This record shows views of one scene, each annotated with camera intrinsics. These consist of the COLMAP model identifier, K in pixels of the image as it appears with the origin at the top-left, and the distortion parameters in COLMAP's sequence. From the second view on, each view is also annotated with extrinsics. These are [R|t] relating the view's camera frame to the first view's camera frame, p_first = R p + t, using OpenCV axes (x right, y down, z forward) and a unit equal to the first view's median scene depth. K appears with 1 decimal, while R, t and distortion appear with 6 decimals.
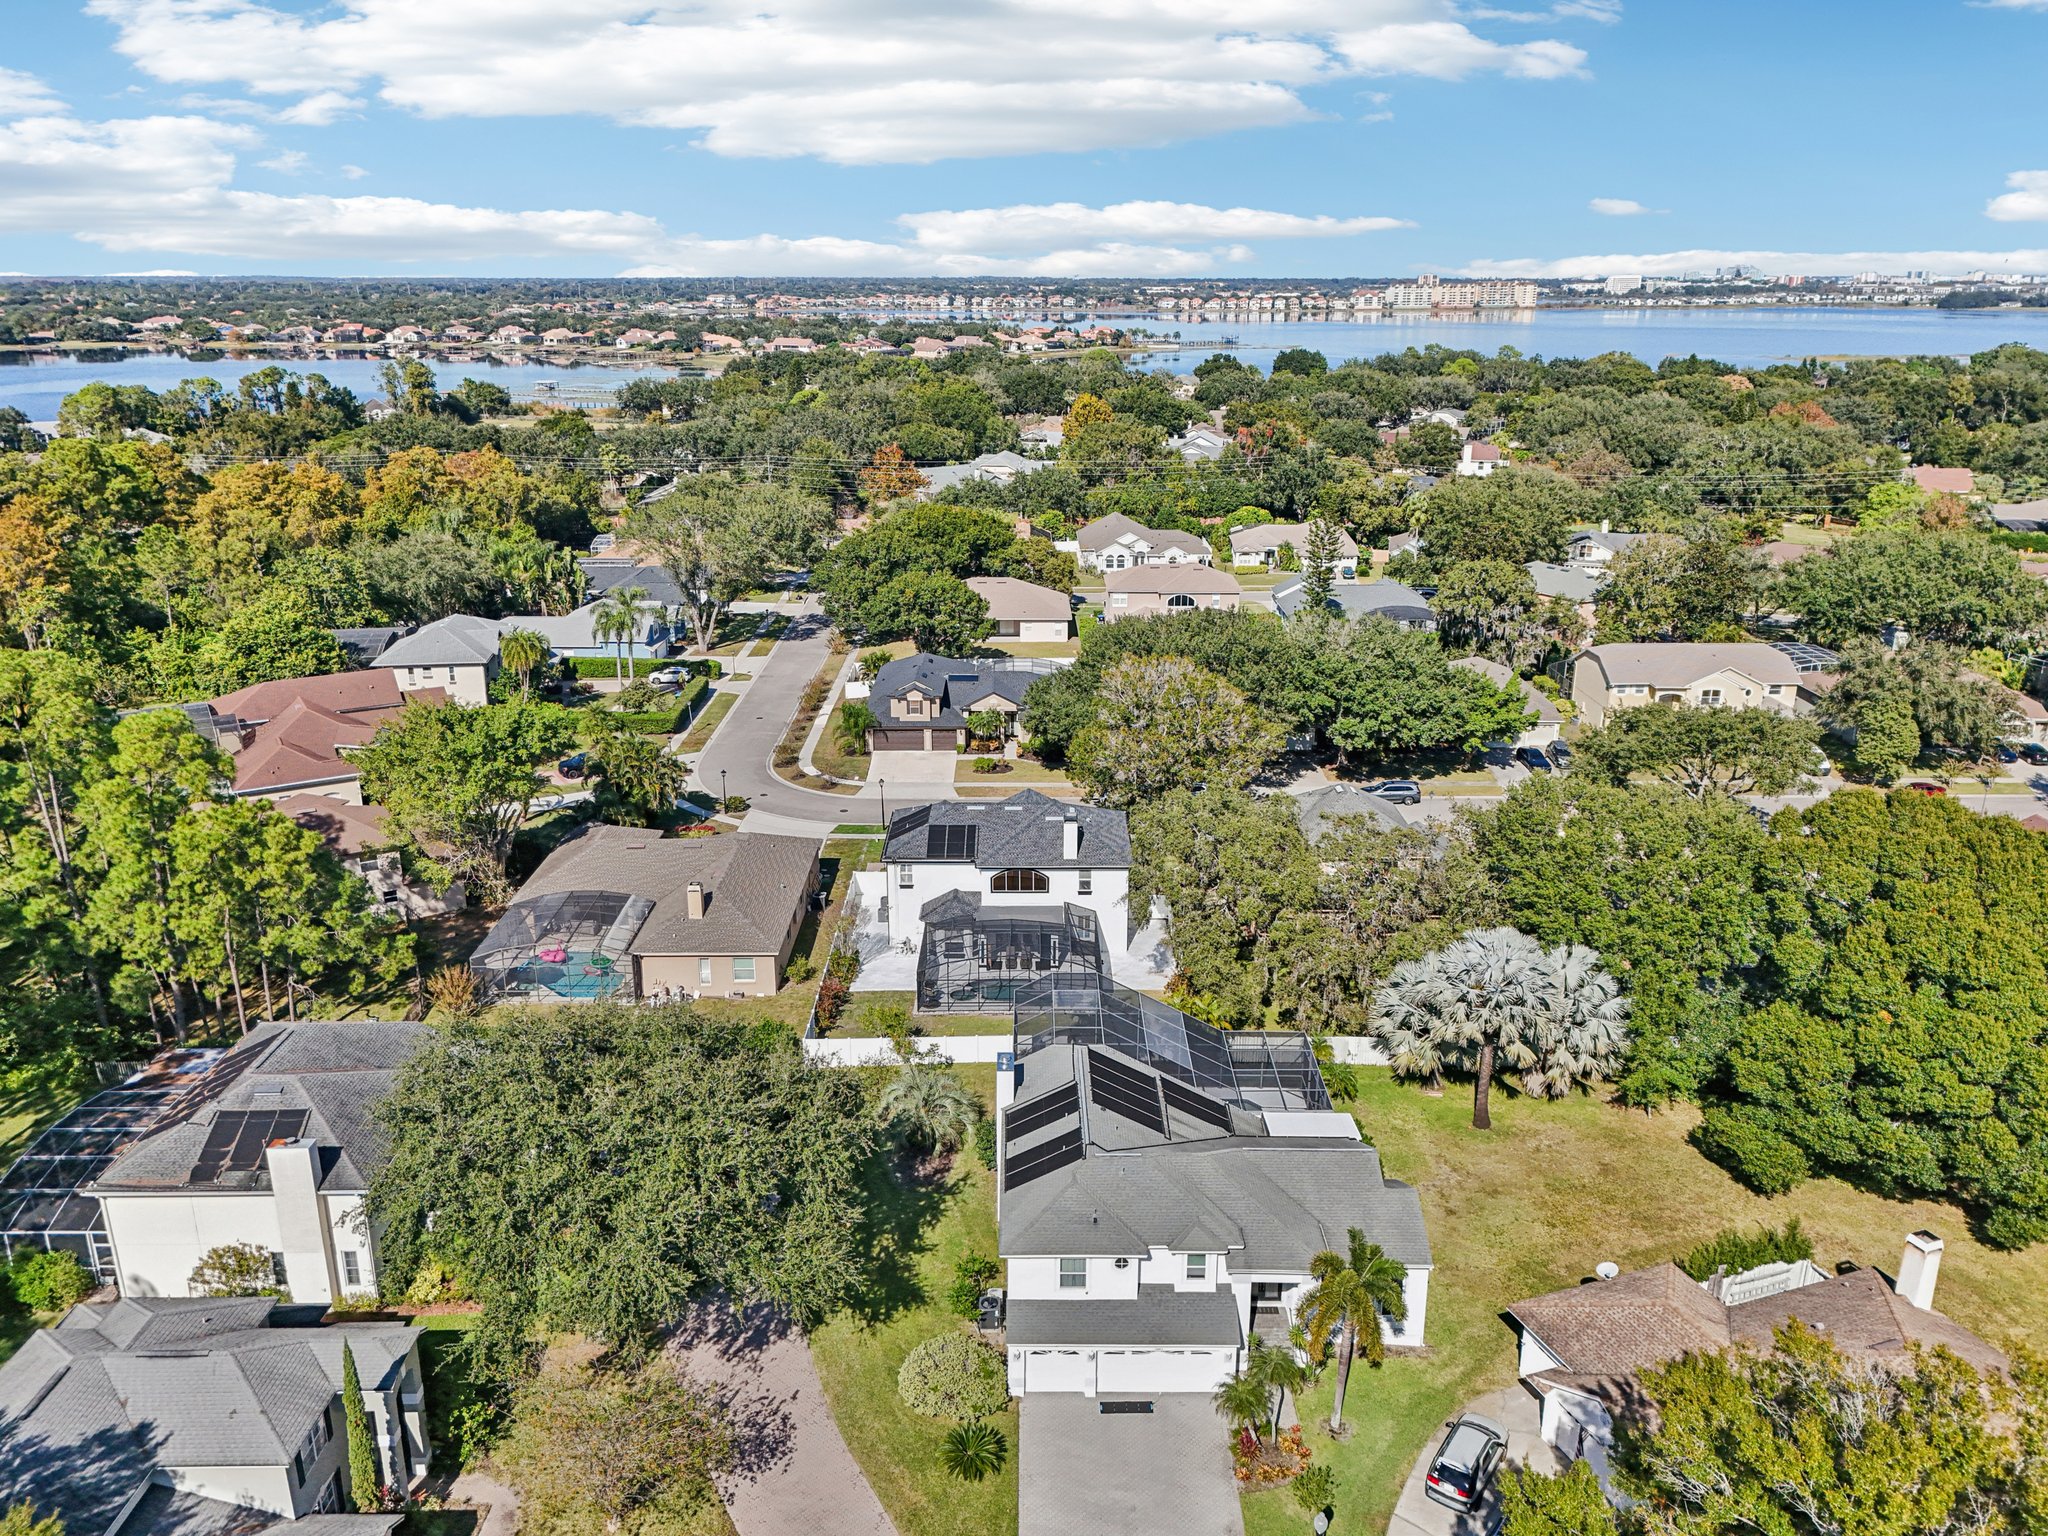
lens RADIAL K [[1518.8, 0, 1048.5], [0, 1518.8, 765.9], [0, 0, 1]] dist [0.018507, 0.001424]
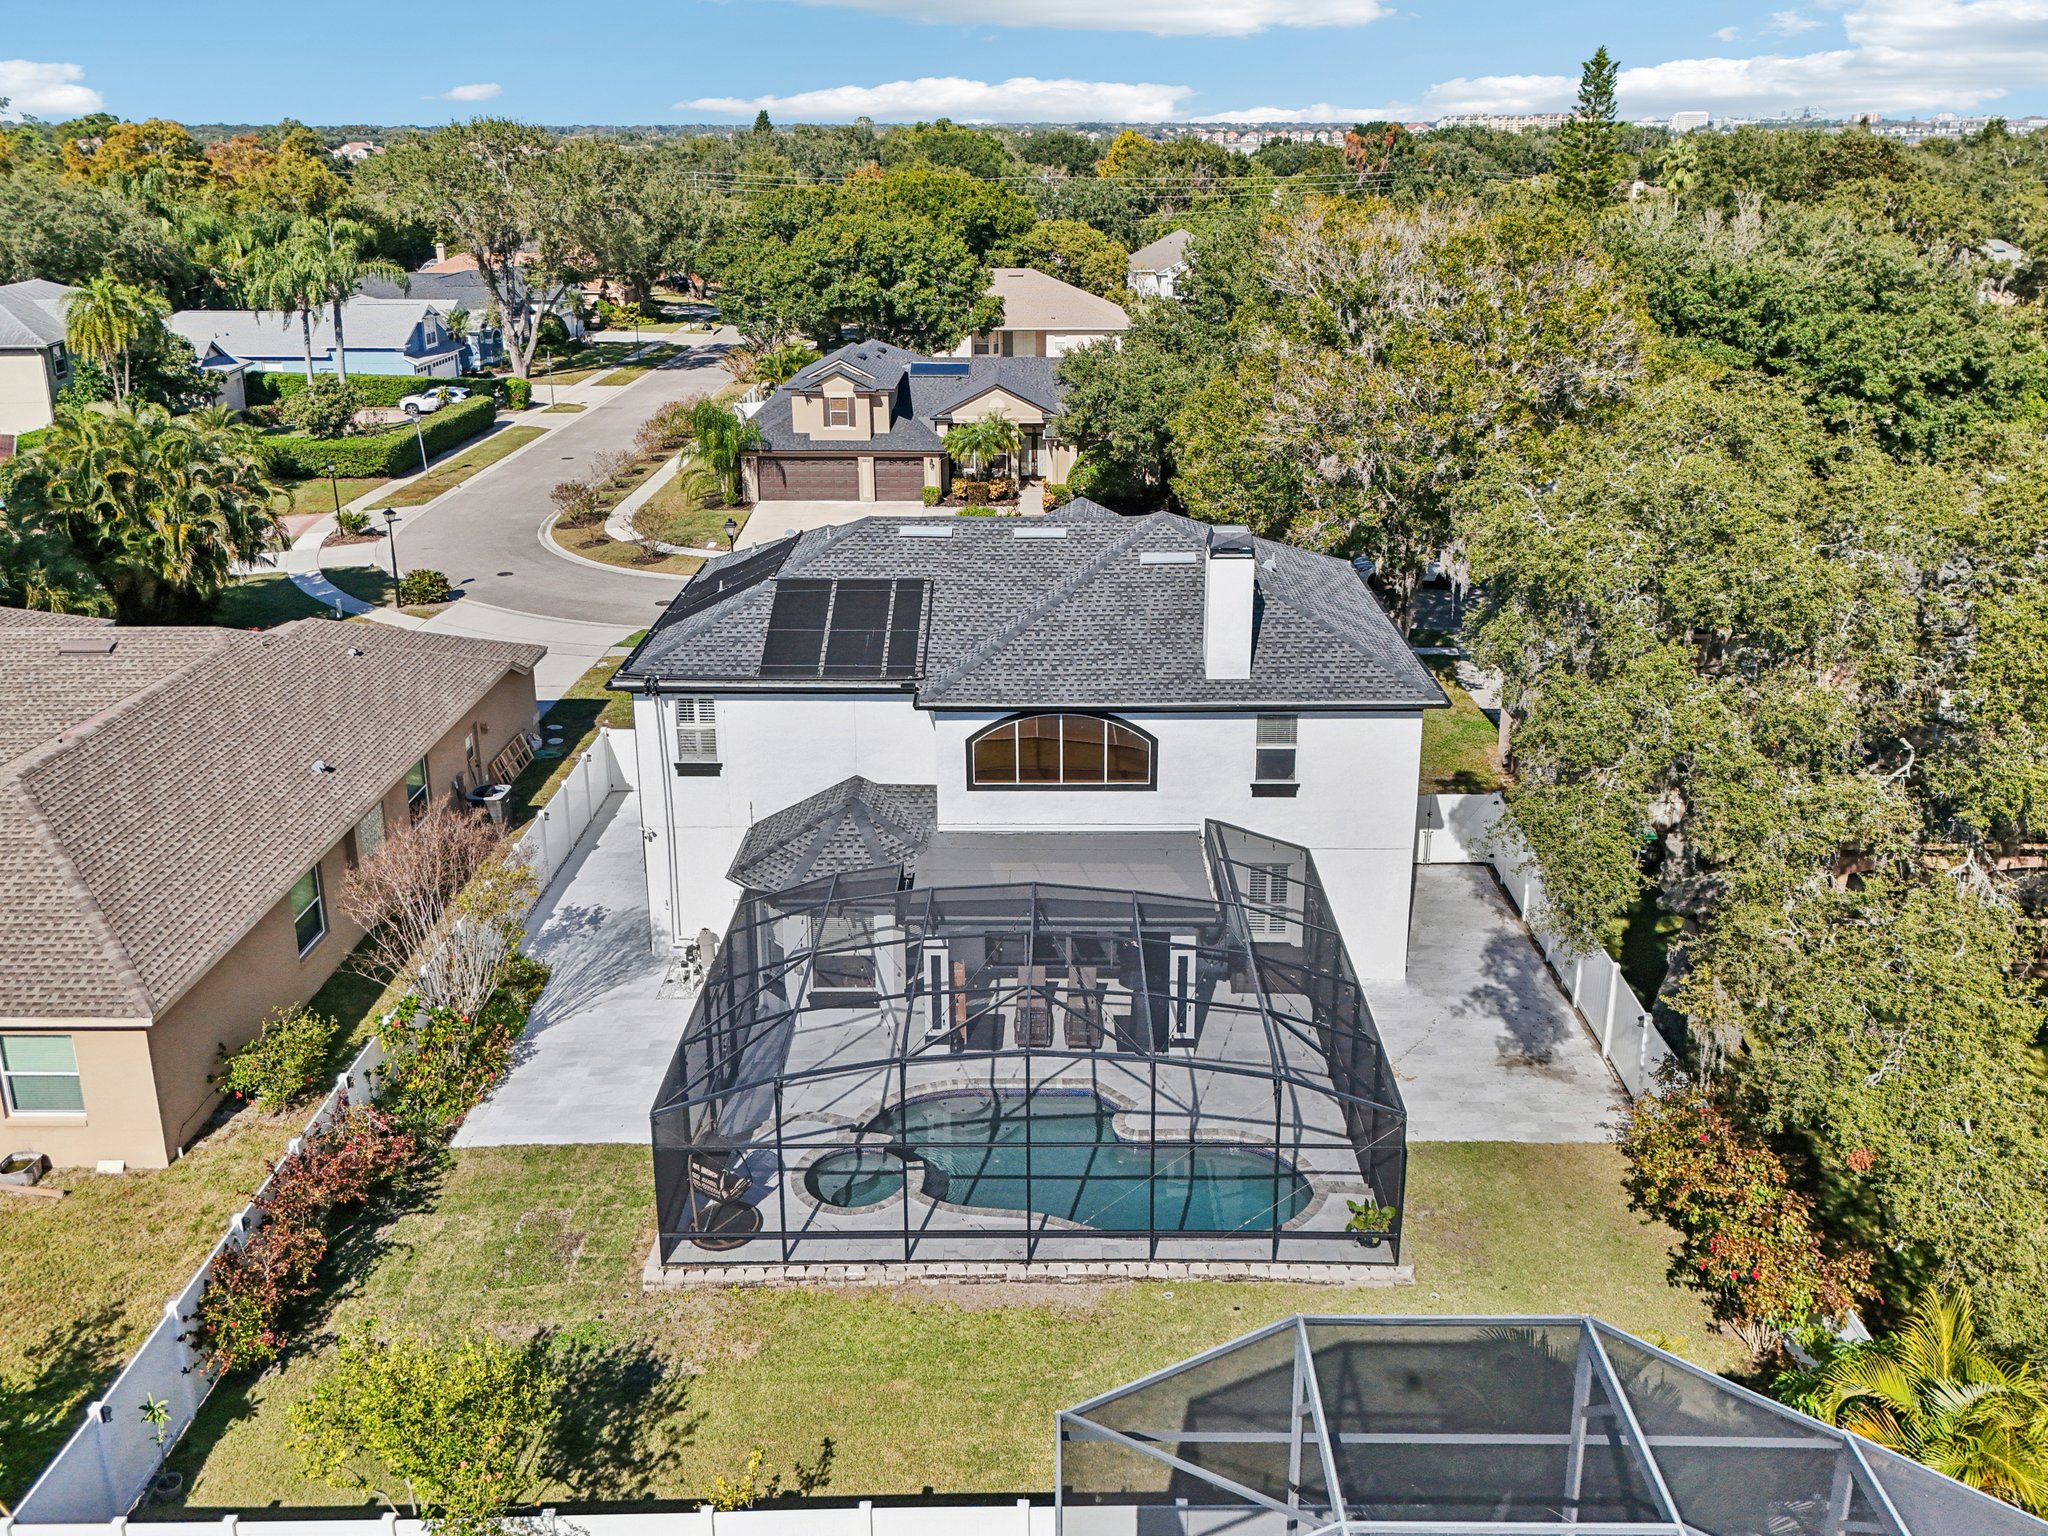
lens RADIAL K [[1533.4, 0, 1024.0], [0, 1533.4, 768.0], [0, 0, 1]] dist [0.053350, -0.002082]
pose [[0.999545, -0.000947, -0.030143, -0.012673], [0.003335, 0.996848, 0.079260, 0.040727], [0.029972, -0.079324, 0.996398, 0.516221]]
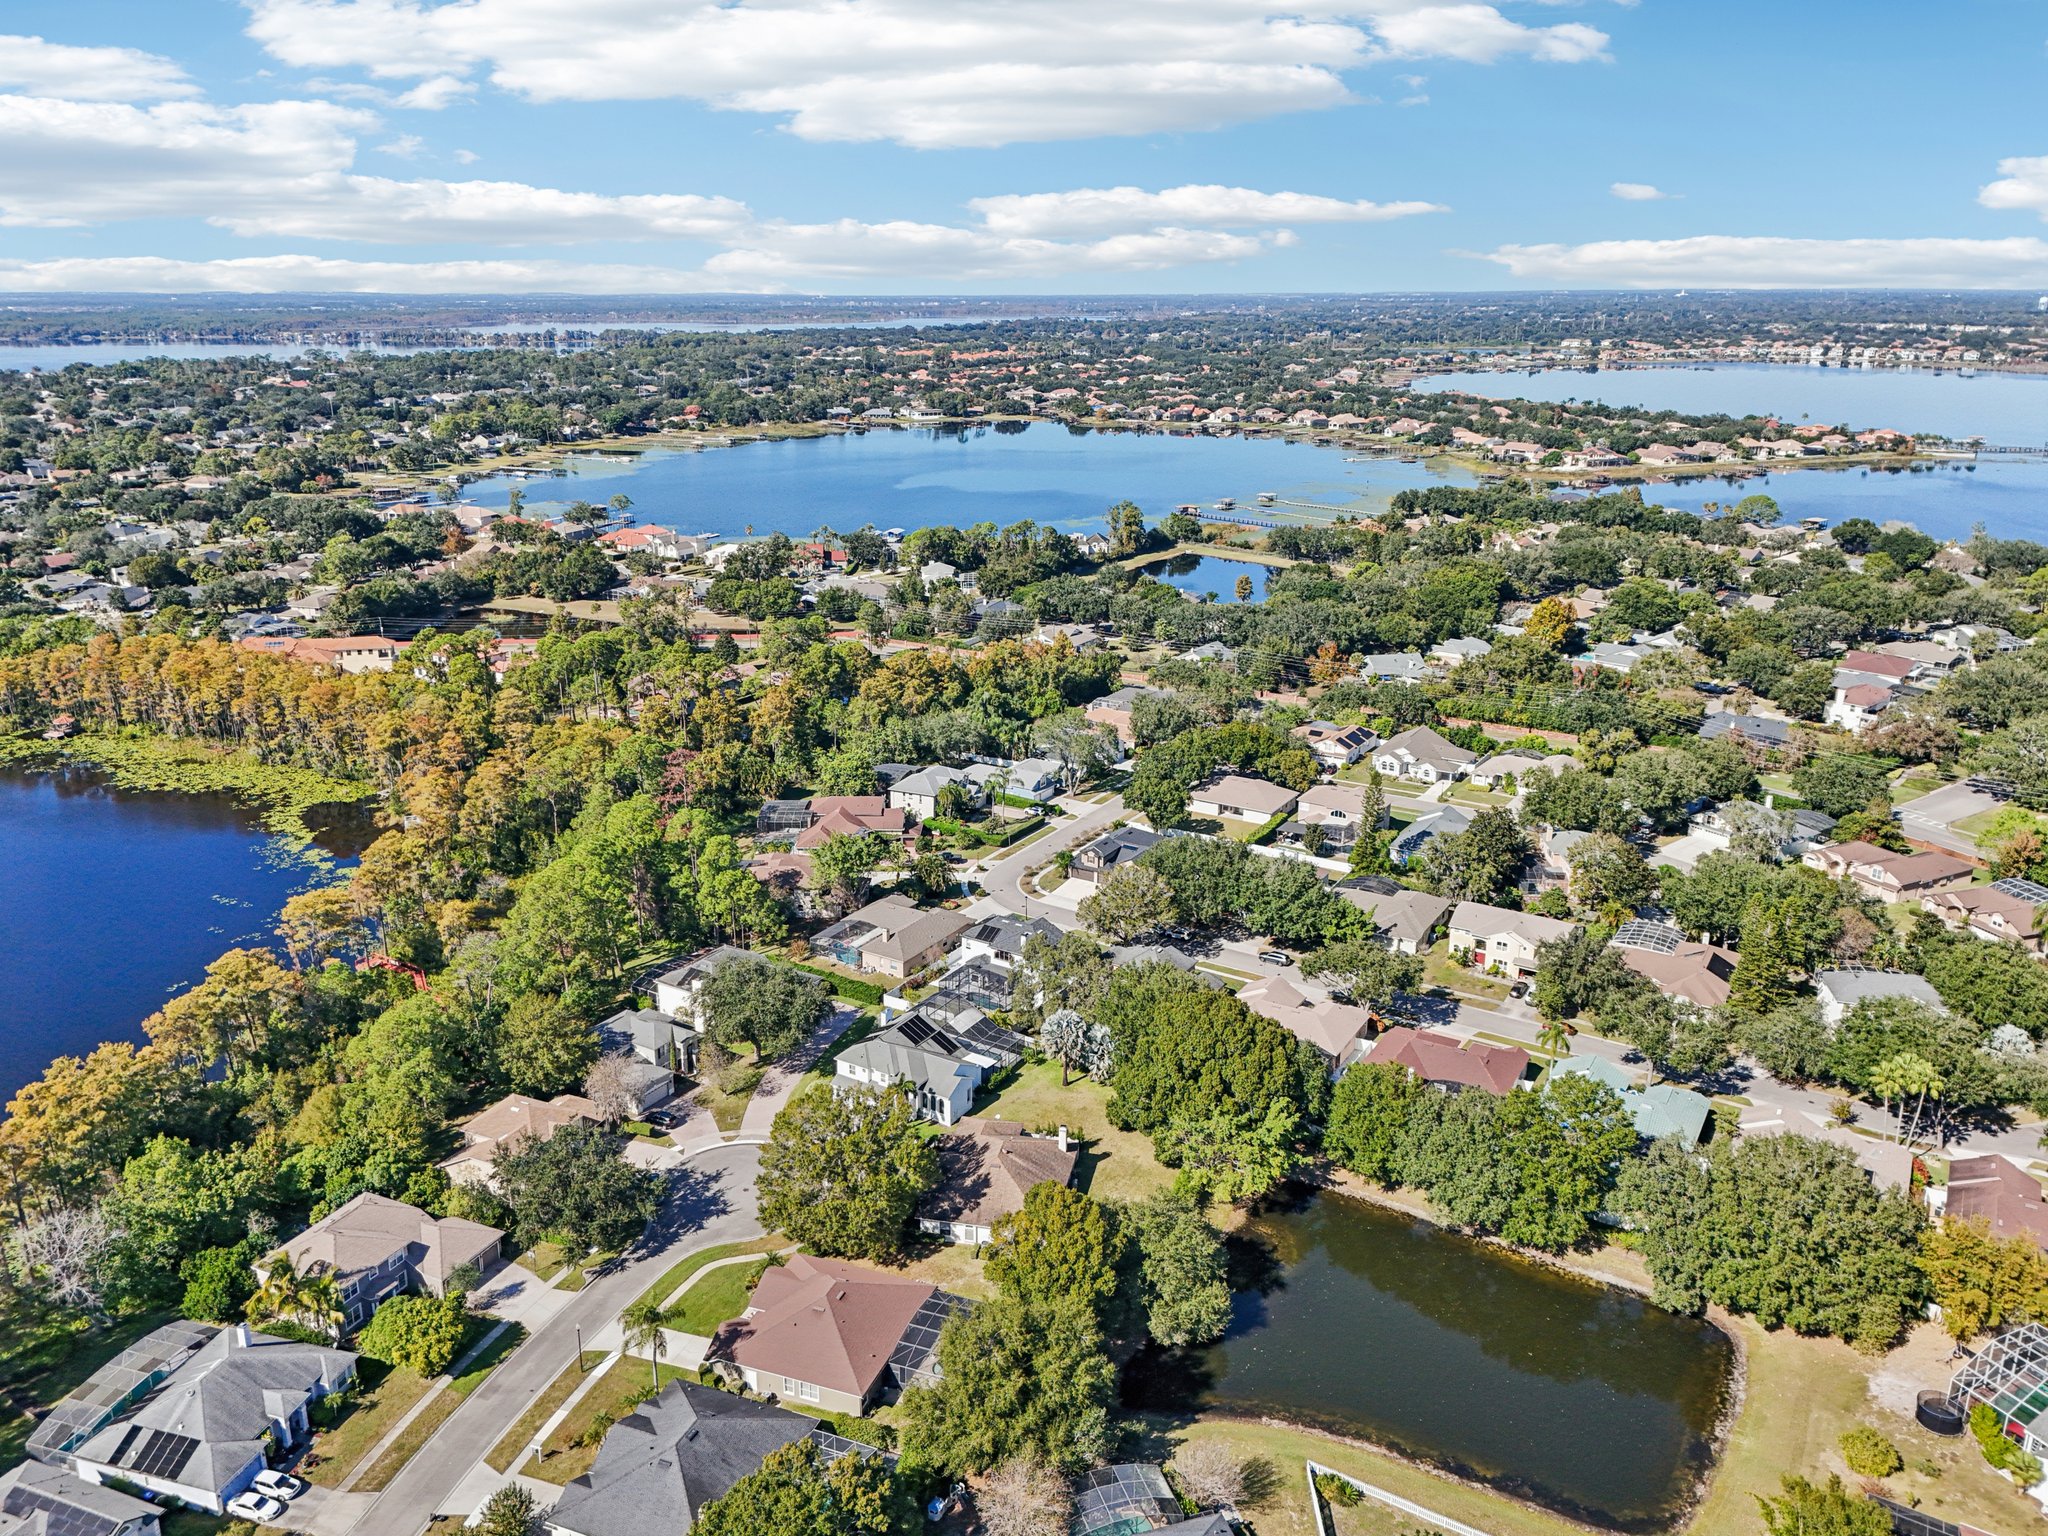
lens RADIAL K [[1541.2, 0, 1018.6], [0, 1541.2, 652.0], [0, 0, 1]] dist [0.107900, -0.002125]
pose [[0.838714, 0.116967, -0.531863, 0.917414], [-0.158362, 0.986840, -0.032702, -0.236629], [0.521039, 0.111654, 0.846199, -0.818475]]
